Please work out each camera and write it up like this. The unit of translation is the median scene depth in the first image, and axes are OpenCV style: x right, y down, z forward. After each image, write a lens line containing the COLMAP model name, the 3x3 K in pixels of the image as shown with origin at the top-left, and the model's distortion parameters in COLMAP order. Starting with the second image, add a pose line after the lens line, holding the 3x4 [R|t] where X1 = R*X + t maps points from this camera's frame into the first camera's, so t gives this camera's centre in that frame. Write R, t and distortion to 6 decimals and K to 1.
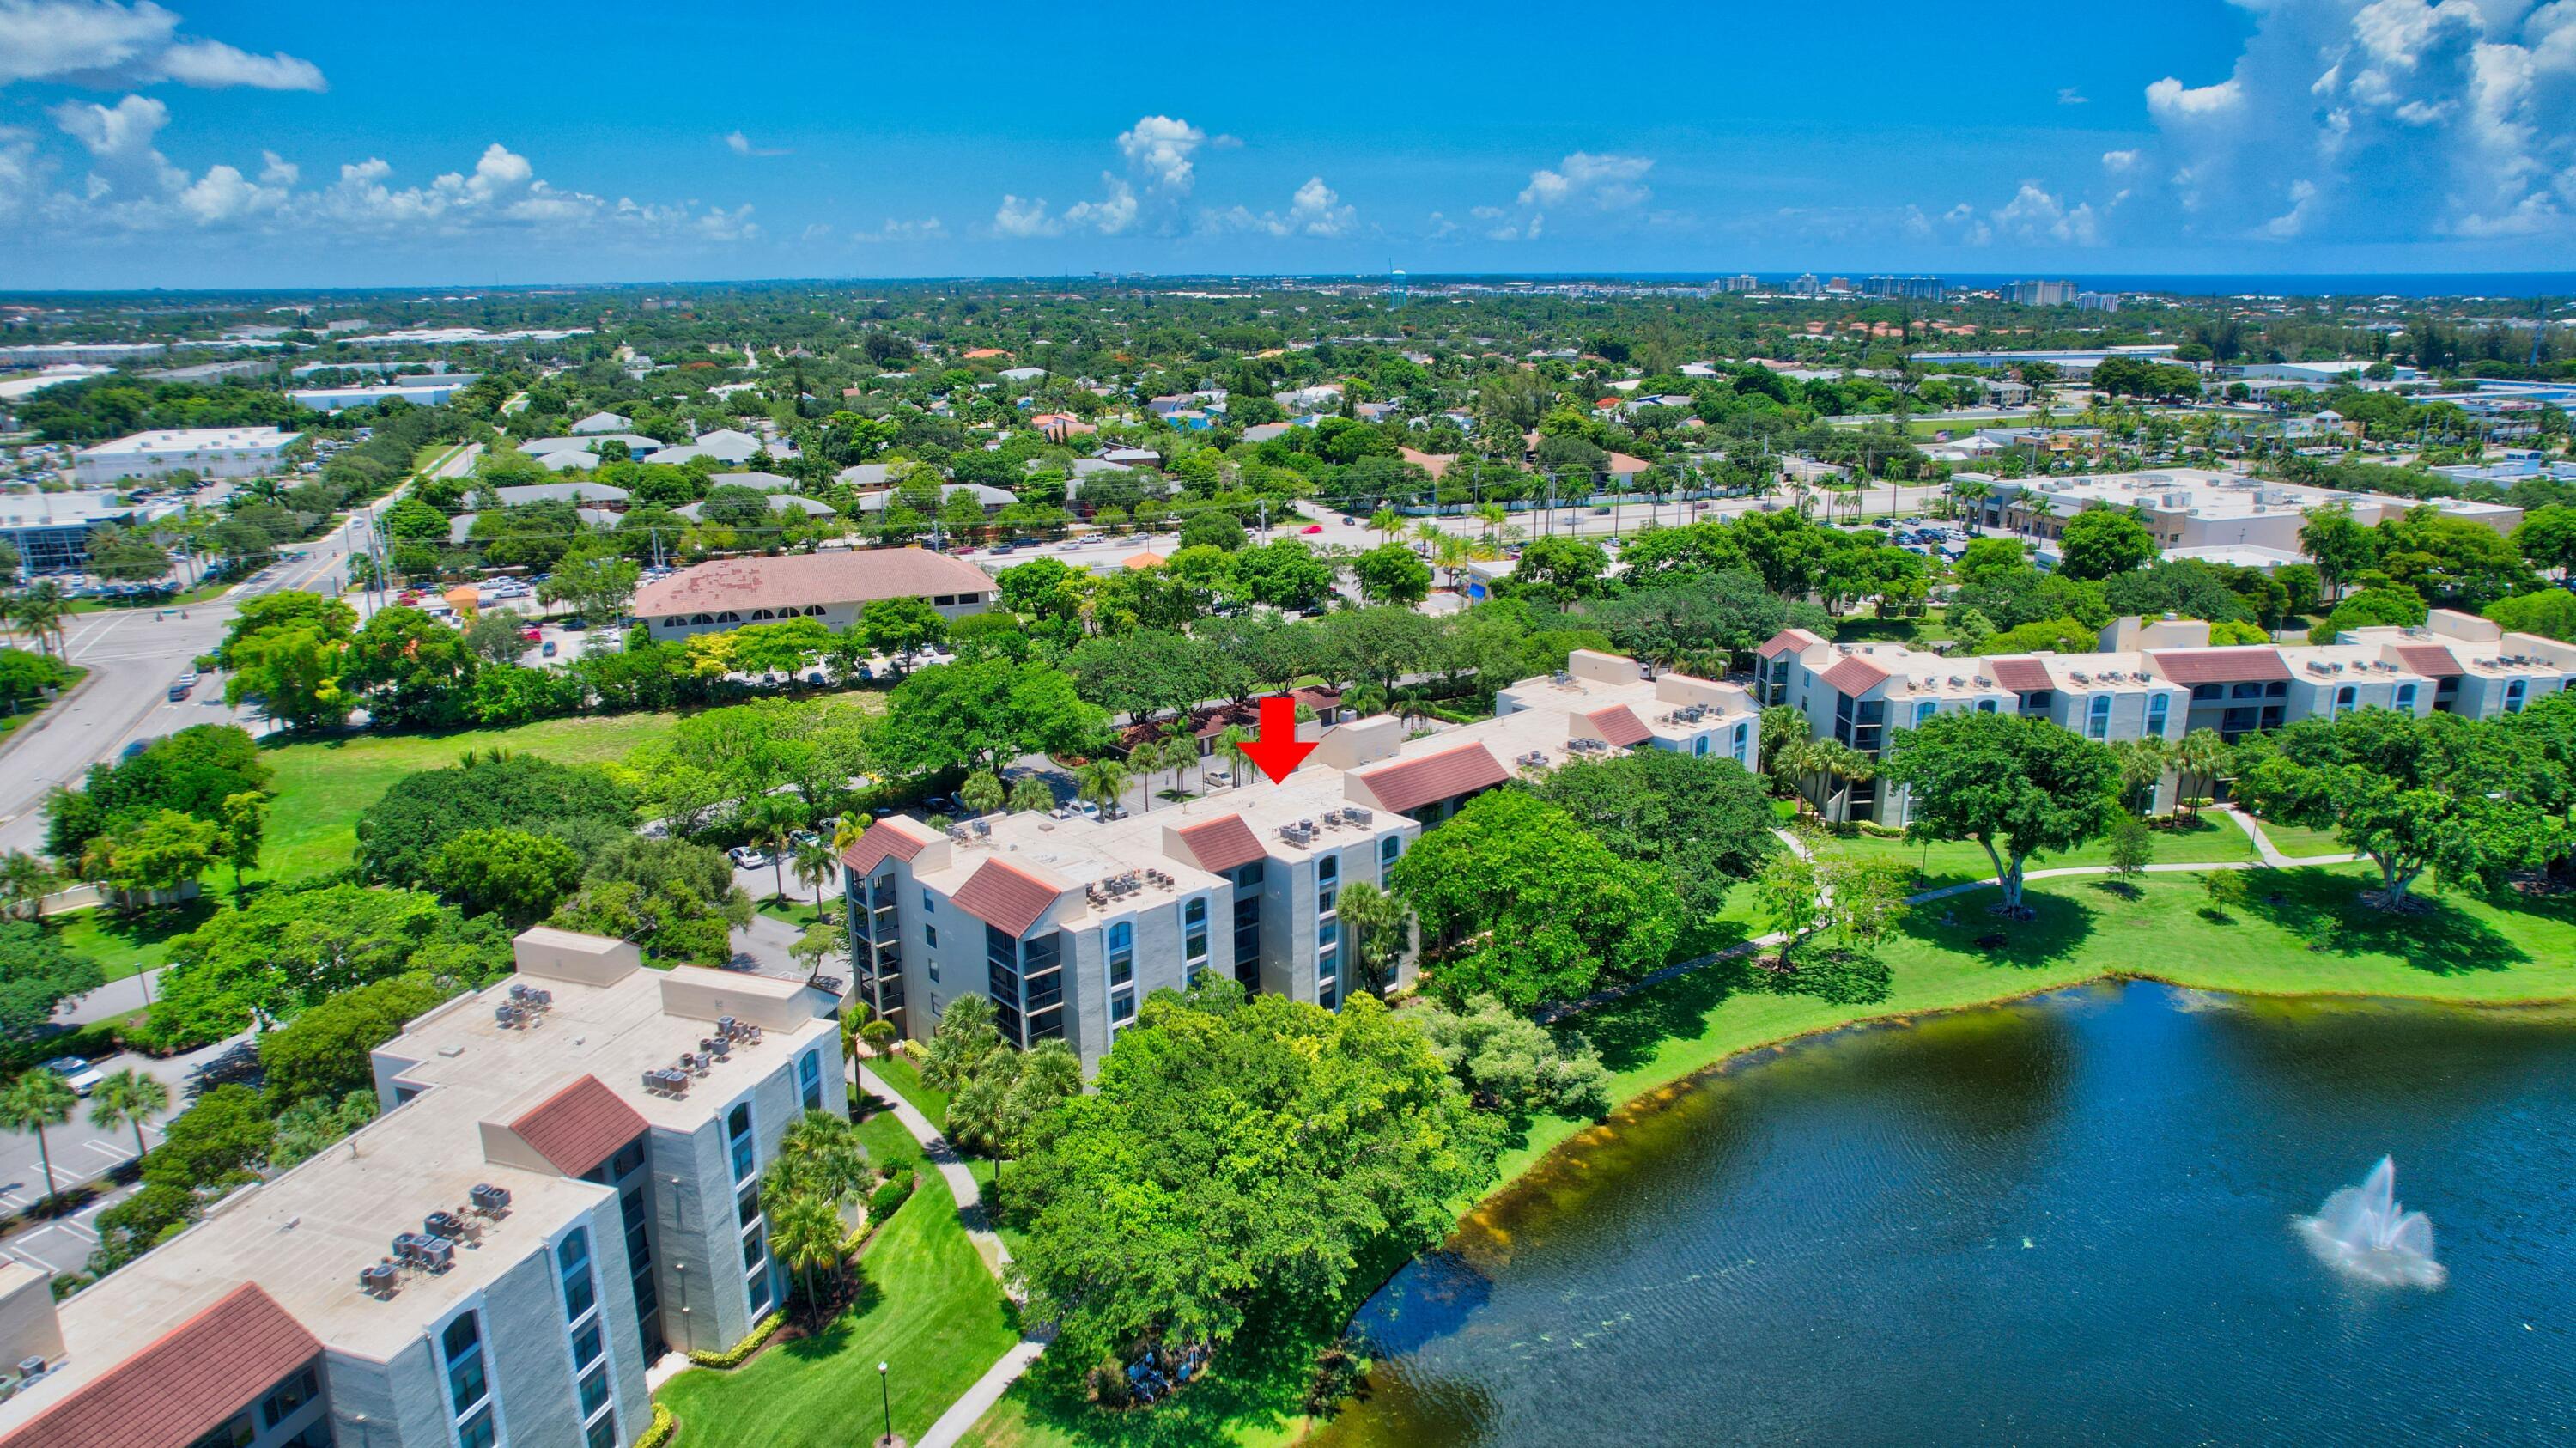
lens RADIAL K [[1636.6, 0, 1288.0], [0, 1636.6, 724.0], [0, 0, 1]] dist [-0.067383, 0.052239]
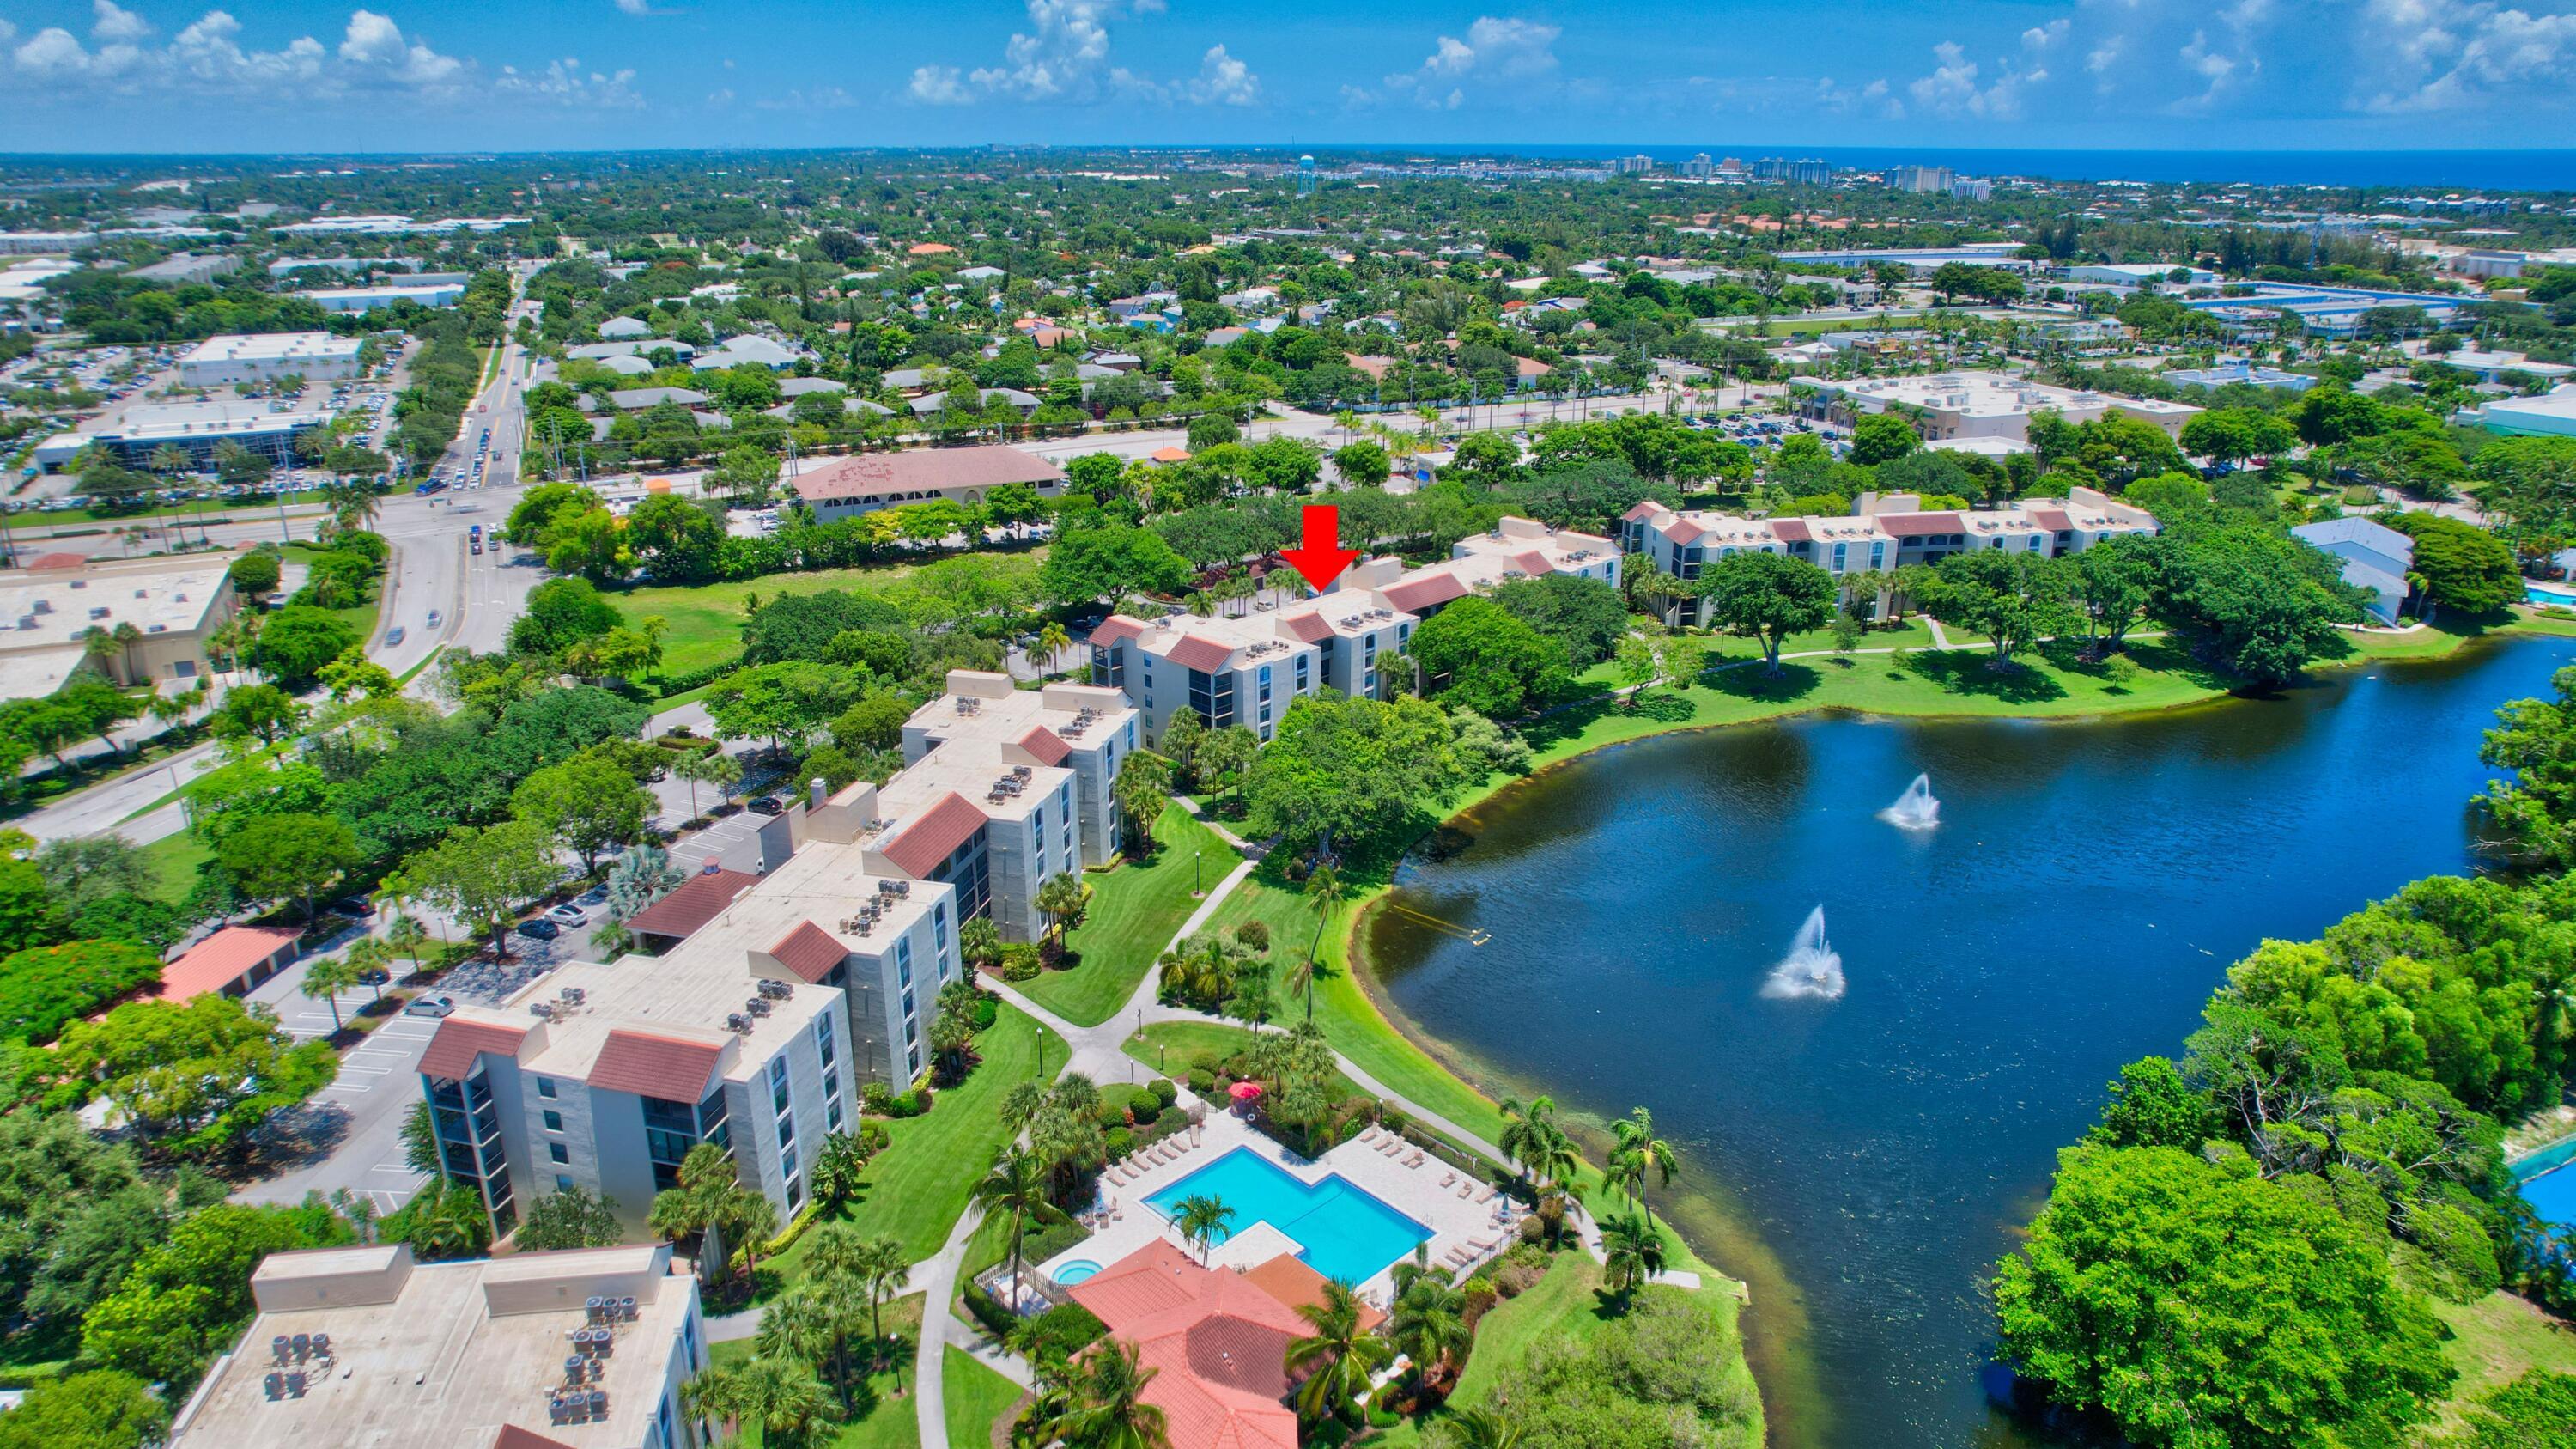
lens RADIAL K [[1636.7, 0, 1288.0], [0, 1636.7, 724.5], [0, 0, 1]] dist [-0.067383, 0.052239]
pose [[0.998090, -0.015671, 0.059757, -0.080805], [0.011191, 0.997152, 0.074578, 0.021915], [-0.060755, -0.073766, 0.995423, -0.352022]]
